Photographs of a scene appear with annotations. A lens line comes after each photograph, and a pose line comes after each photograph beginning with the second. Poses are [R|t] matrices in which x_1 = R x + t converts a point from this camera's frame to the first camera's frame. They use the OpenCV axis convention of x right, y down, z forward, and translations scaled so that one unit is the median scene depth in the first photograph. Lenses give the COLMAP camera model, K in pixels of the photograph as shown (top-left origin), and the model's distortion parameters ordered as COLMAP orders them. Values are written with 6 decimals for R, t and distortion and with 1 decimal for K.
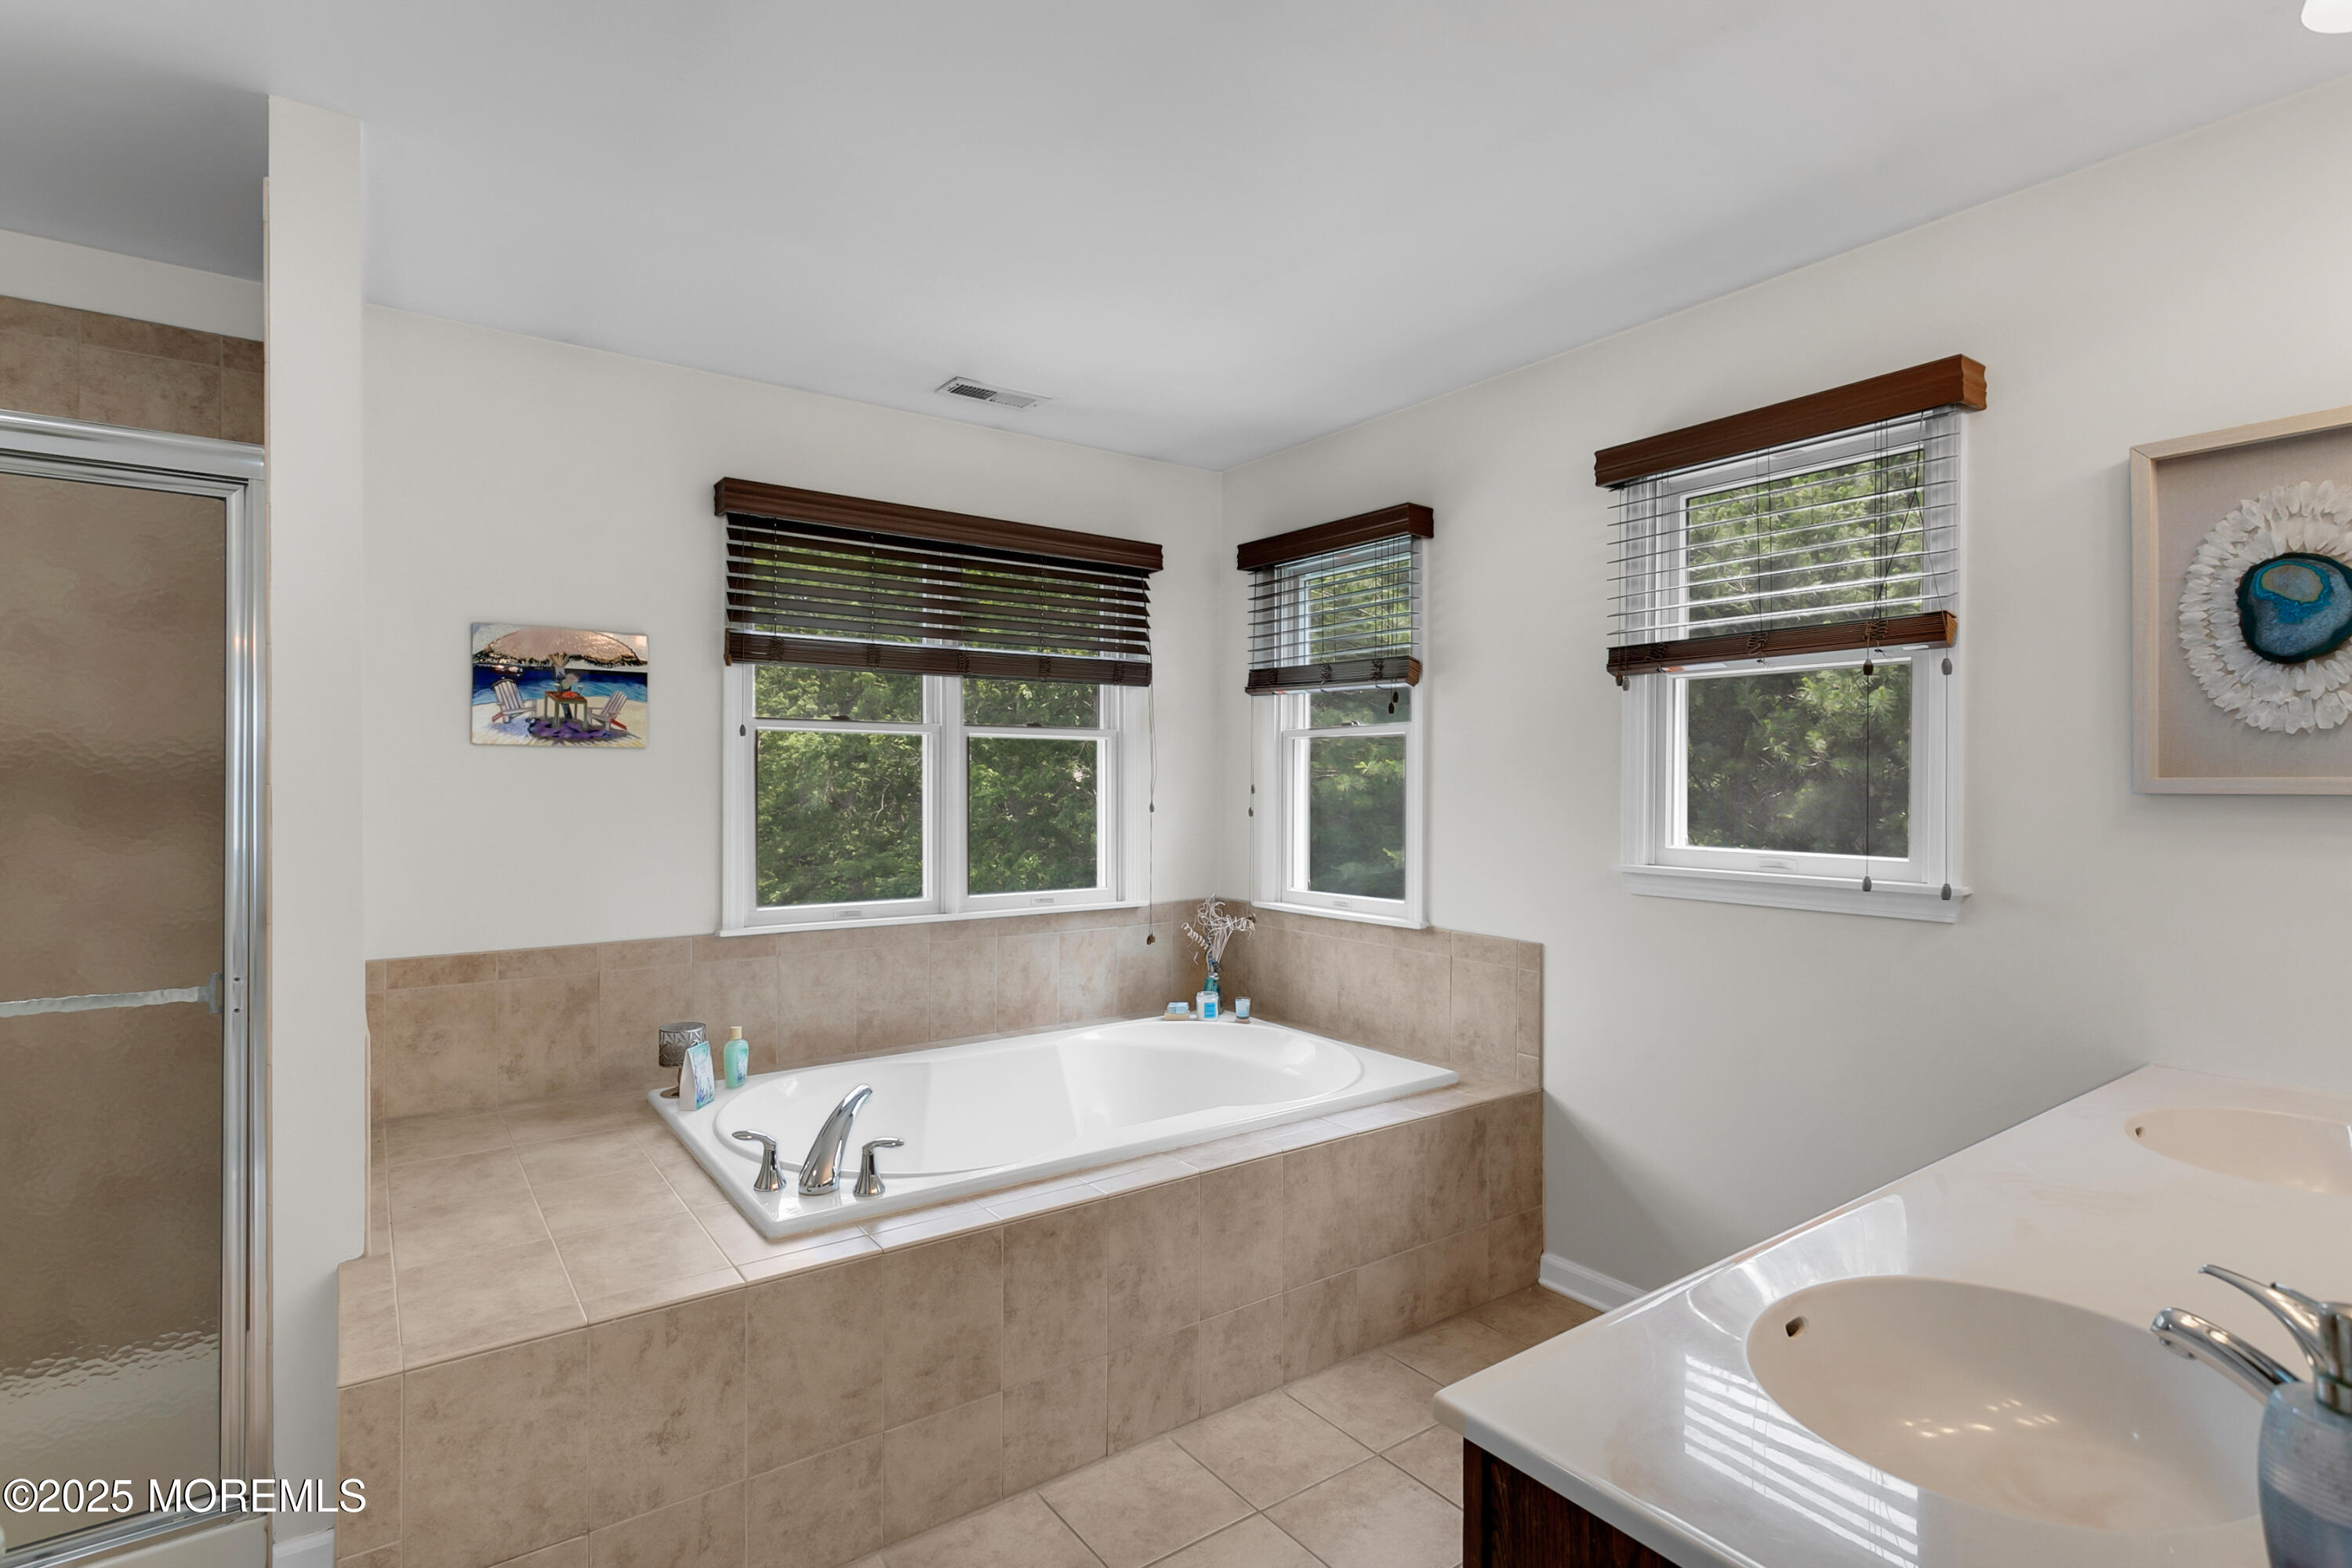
lens RADIAL K [[1125.8, 0, 1166.4], [0, 1125.8, 798.2], [0, 0, 1]] dist [0.000610, 0.002752]
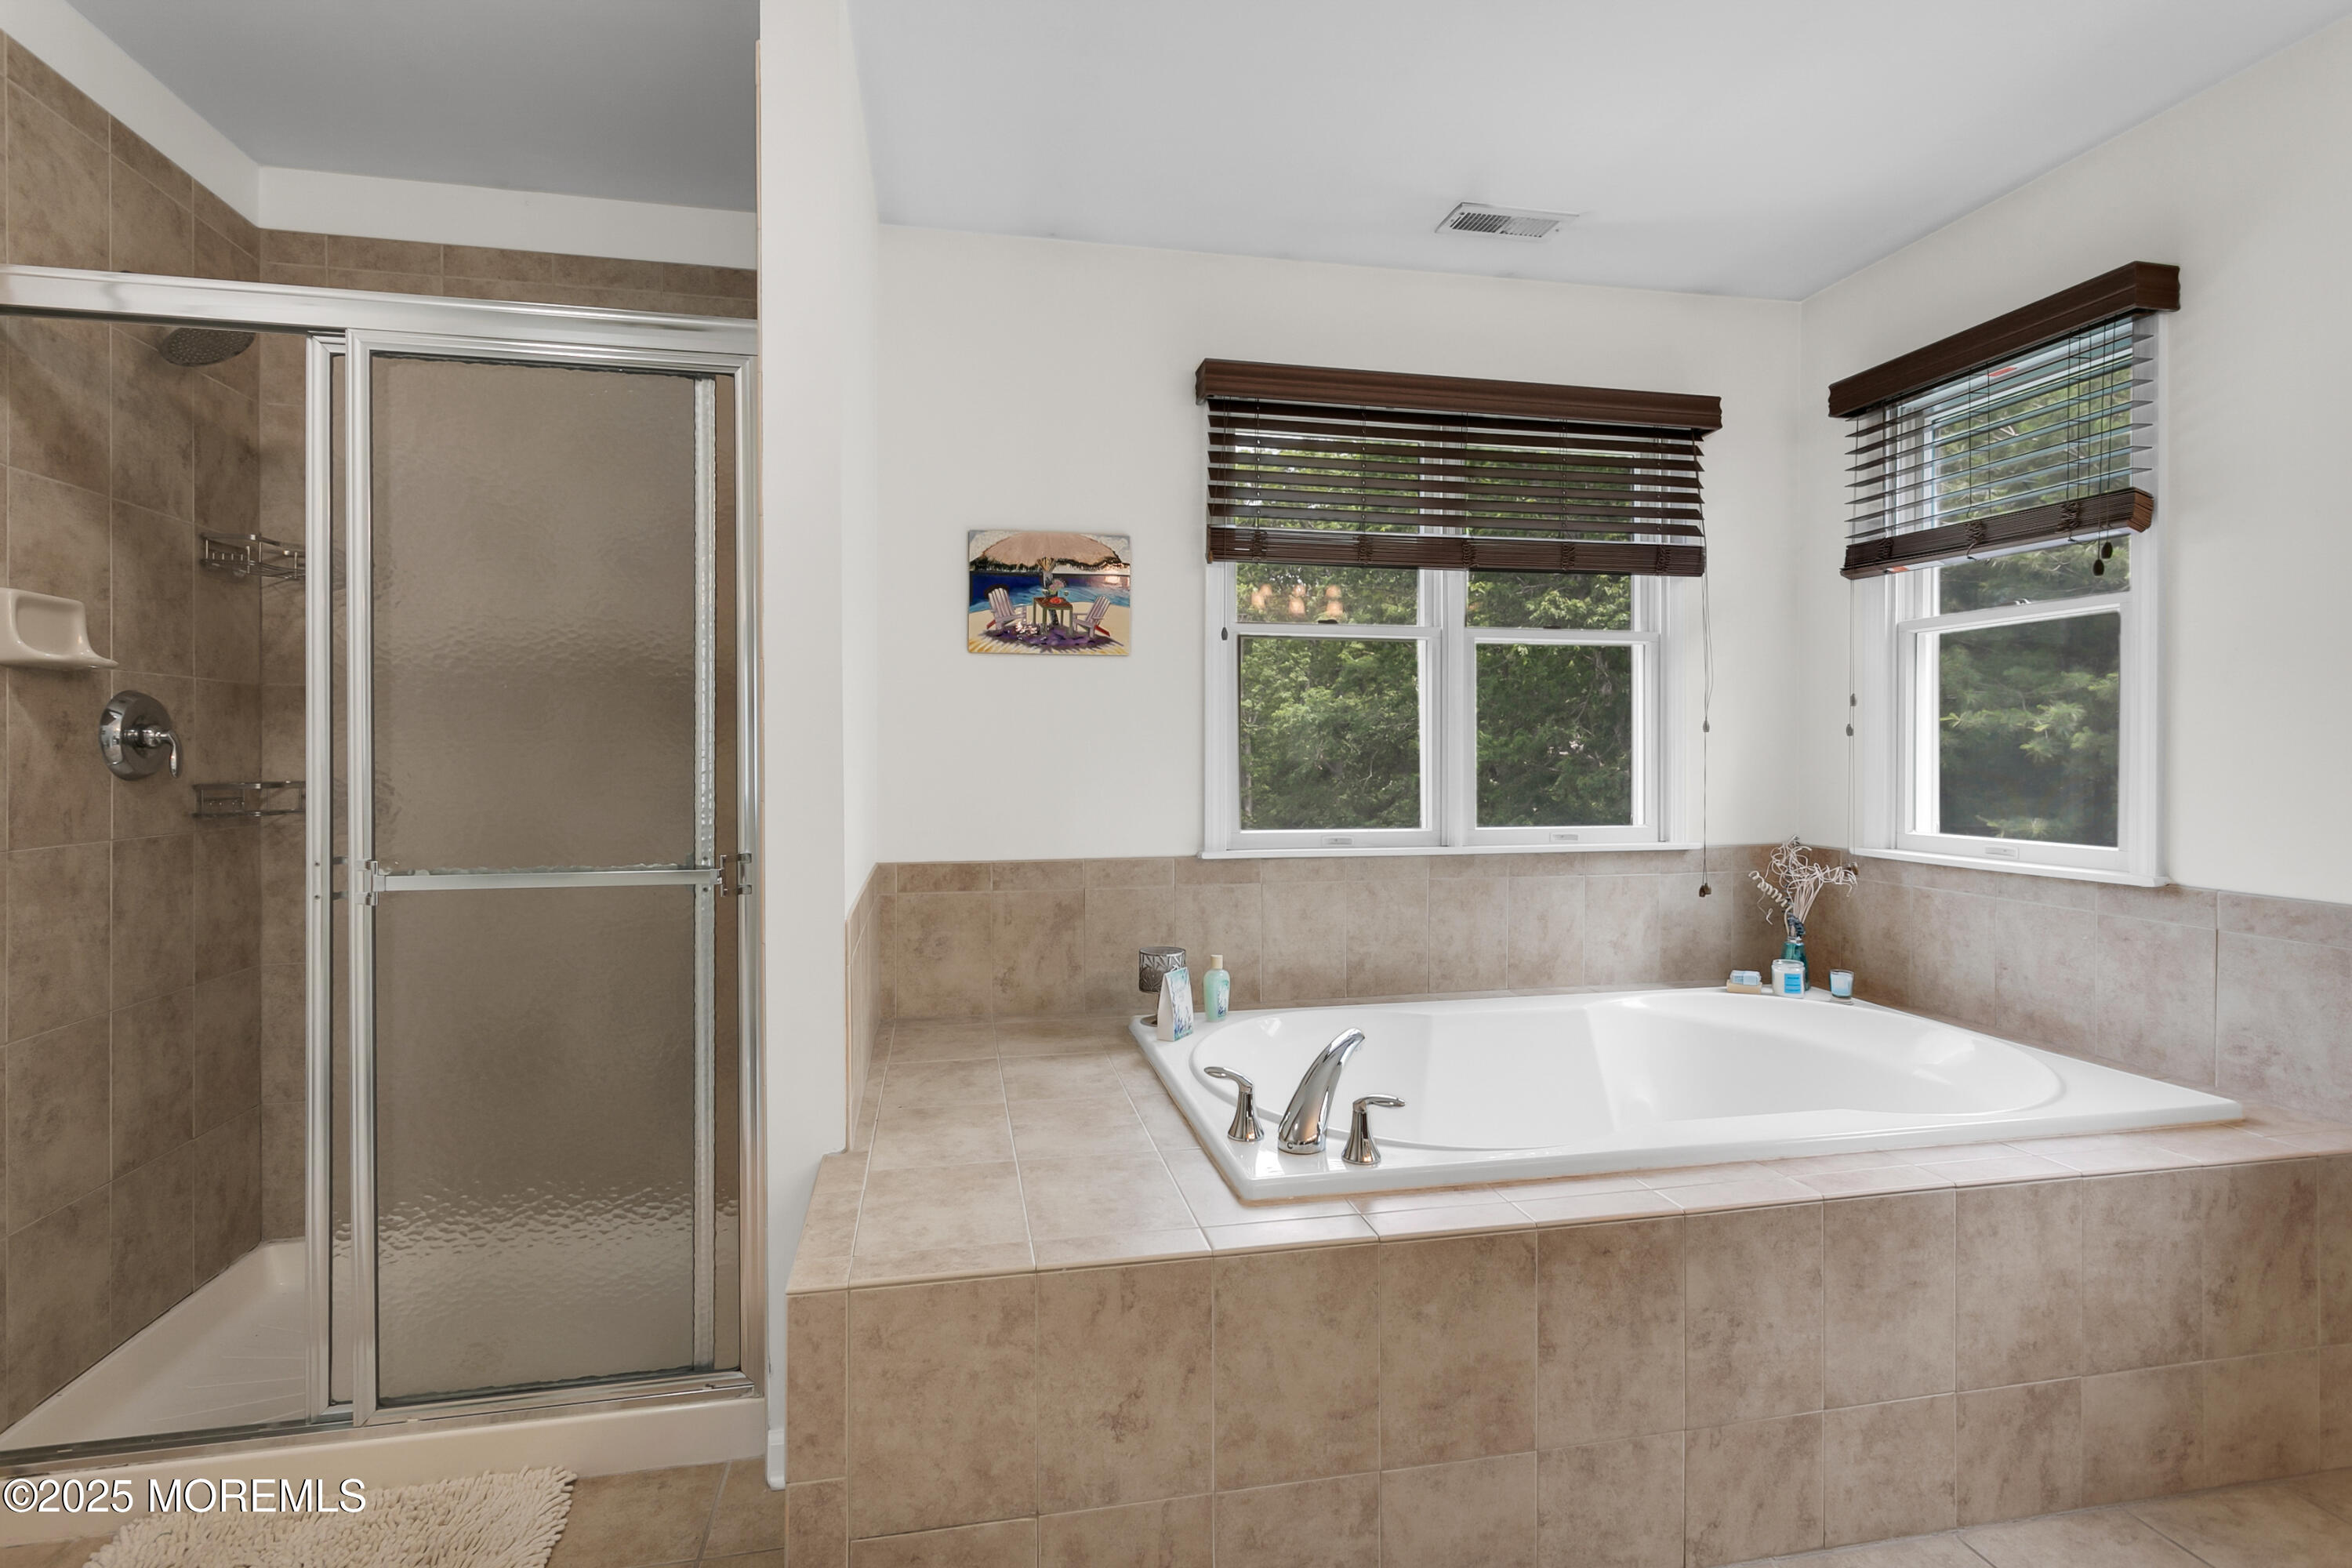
lens RADIAL K [[1125.8, 0, 1165.4], [0, 1125.8, 771.0], [0, 0, 1]] dist [0.000610, 0.002752]
pose [[0.909943, -0.000073, -0.414734, -0.041869], [0.001375, 0.999995, 0.002840, 0.050752], [0.414732, -0.003155, 0.909938, 0.152811]]
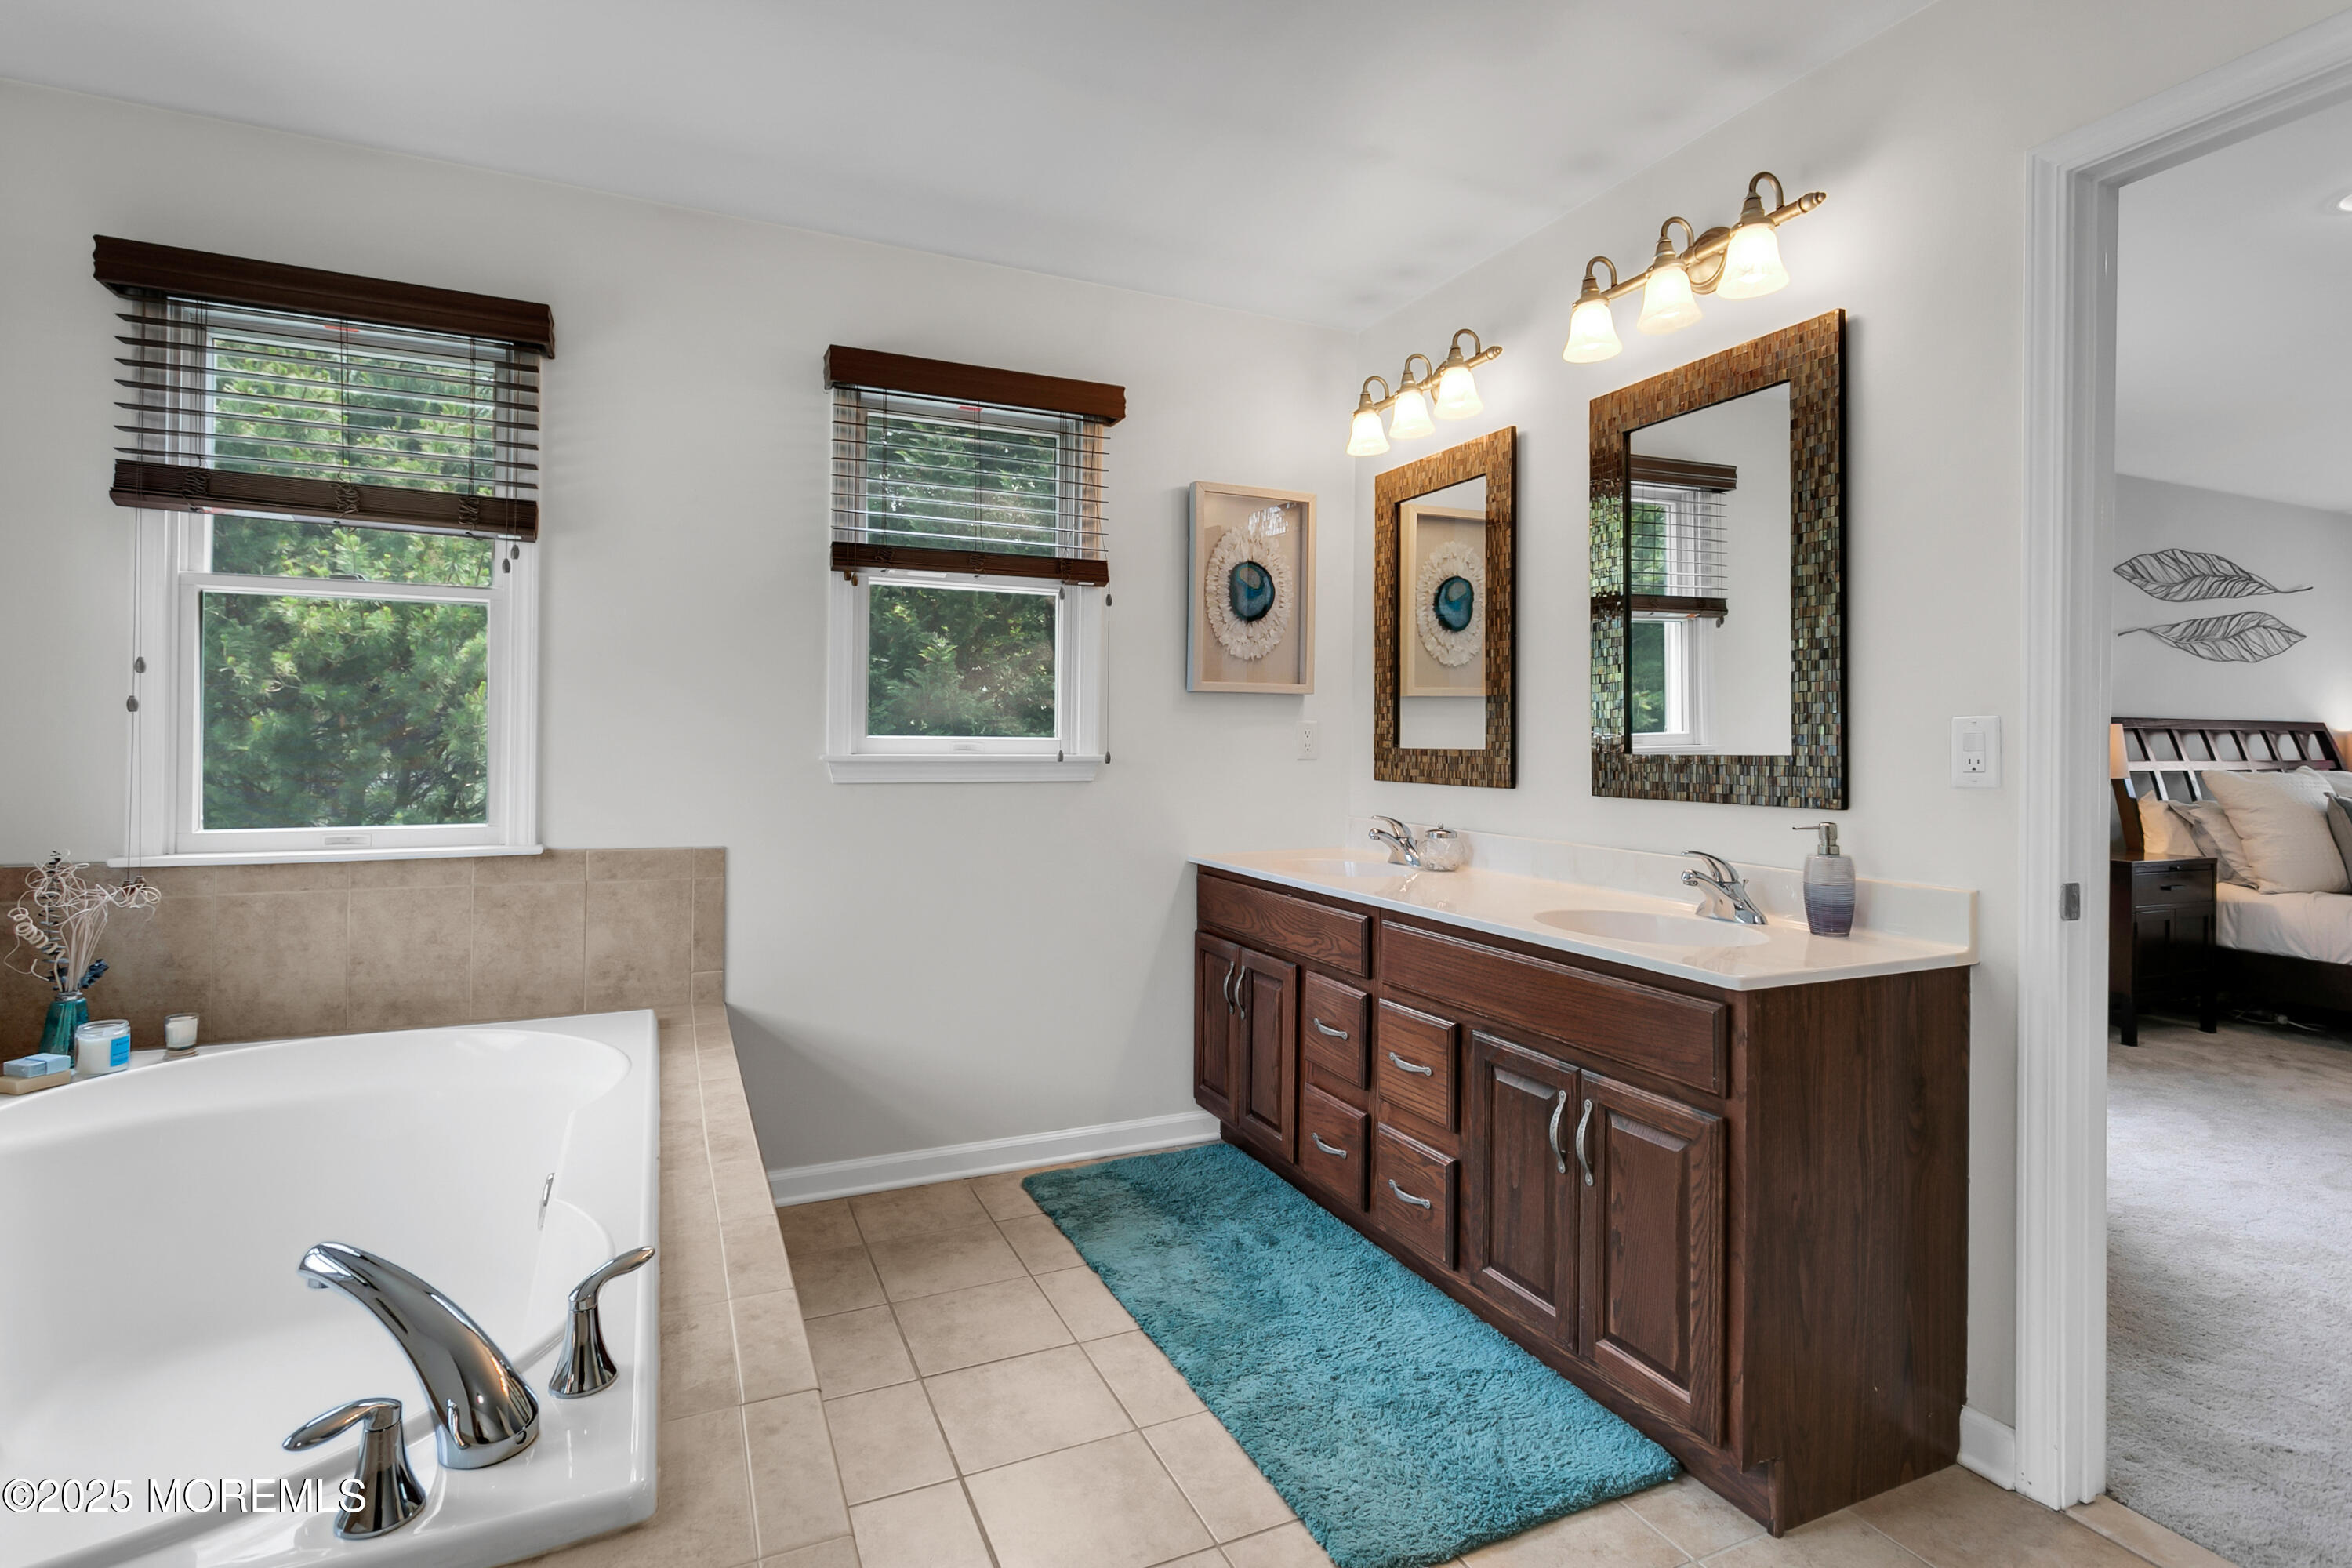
lens RADIAL K [[1125.8, 0, 1190.9], [0, 1125.8, 736.9], [0, 0, 1]] dist [0.000610, 0.002752]
pose [[0.198390, 0.000061, 0.980123, -0.527938], [0.005893, 0.999982, -0.001255, 0.045349], [-0.980105, 0.006025, 0.198386, 0.469129]]
